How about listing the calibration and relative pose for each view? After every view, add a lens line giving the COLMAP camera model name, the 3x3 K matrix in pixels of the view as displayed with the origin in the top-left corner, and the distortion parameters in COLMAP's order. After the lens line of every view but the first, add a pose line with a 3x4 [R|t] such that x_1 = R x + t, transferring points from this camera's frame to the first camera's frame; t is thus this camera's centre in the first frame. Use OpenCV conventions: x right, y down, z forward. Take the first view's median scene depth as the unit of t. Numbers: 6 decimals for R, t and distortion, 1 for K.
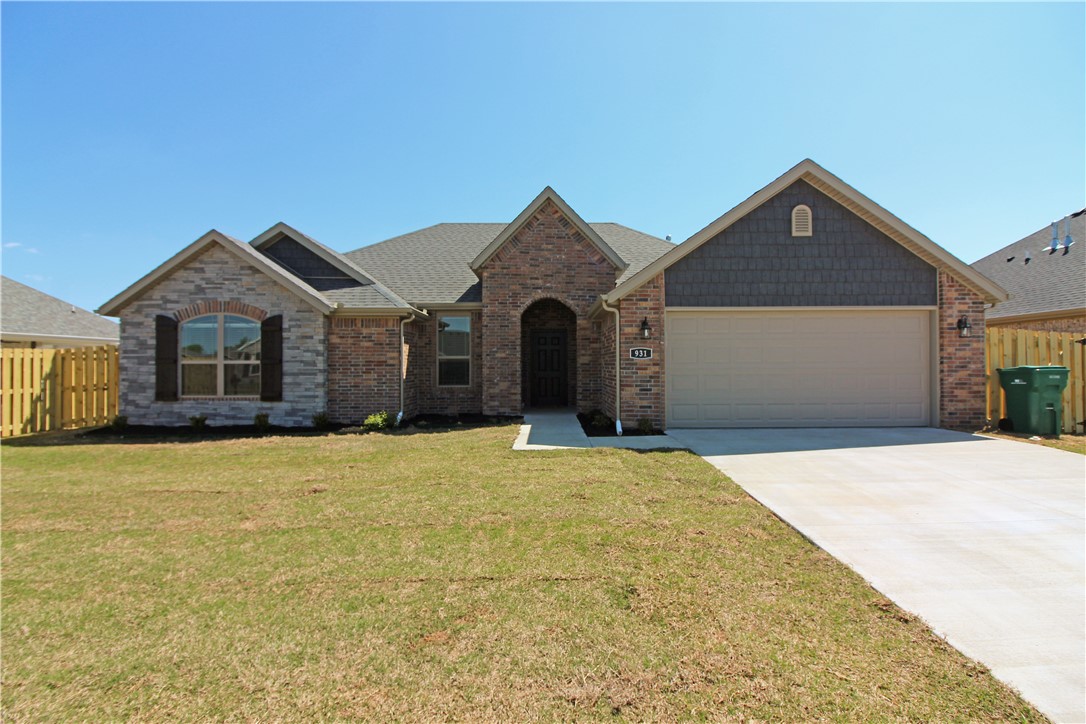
lens RADIAL K [[501.1, 0, 543.0], [0, 501.1, 363.9], [0, 0, 1]] dist [-0.009571, -0.000979]
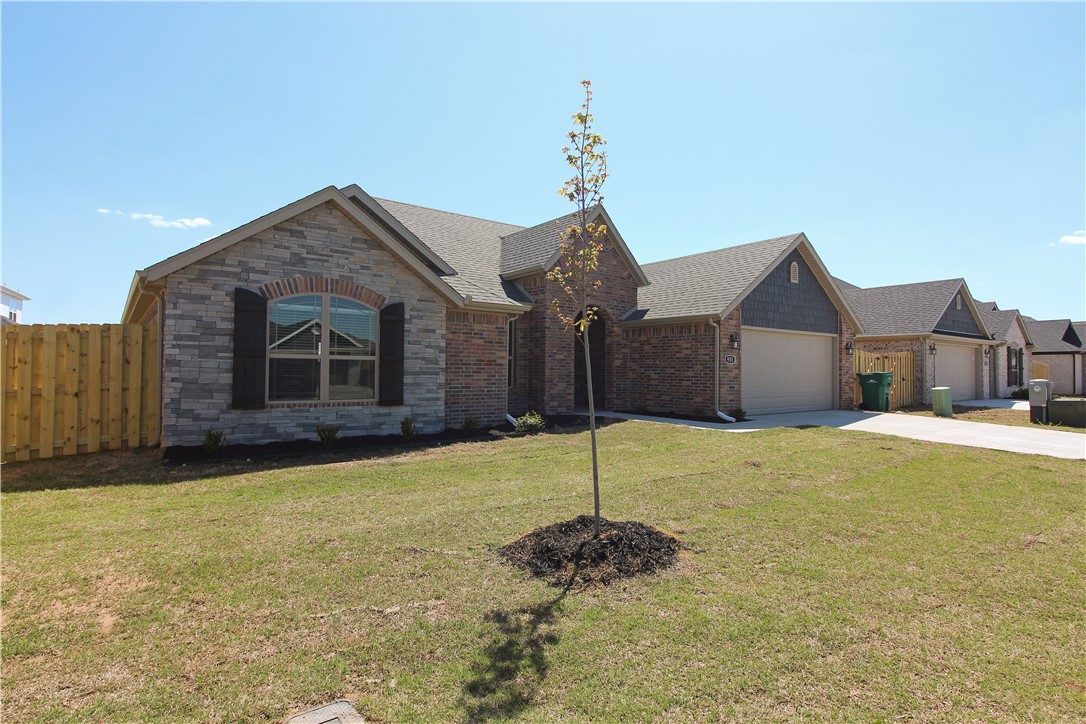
lens RADIAL K [[585.5, 0, 543.3], [0, 585.5, 362.8], [0, 0, 1]] dist [-0.000777, 0.000019]
pose [[0.786736, 0.020053, 0.616963, -0.941222], [-0.014953, 0.999798, -0.013429, 0.012675], [-0.617108, 0.001339, 0.786877, 0.077838]]
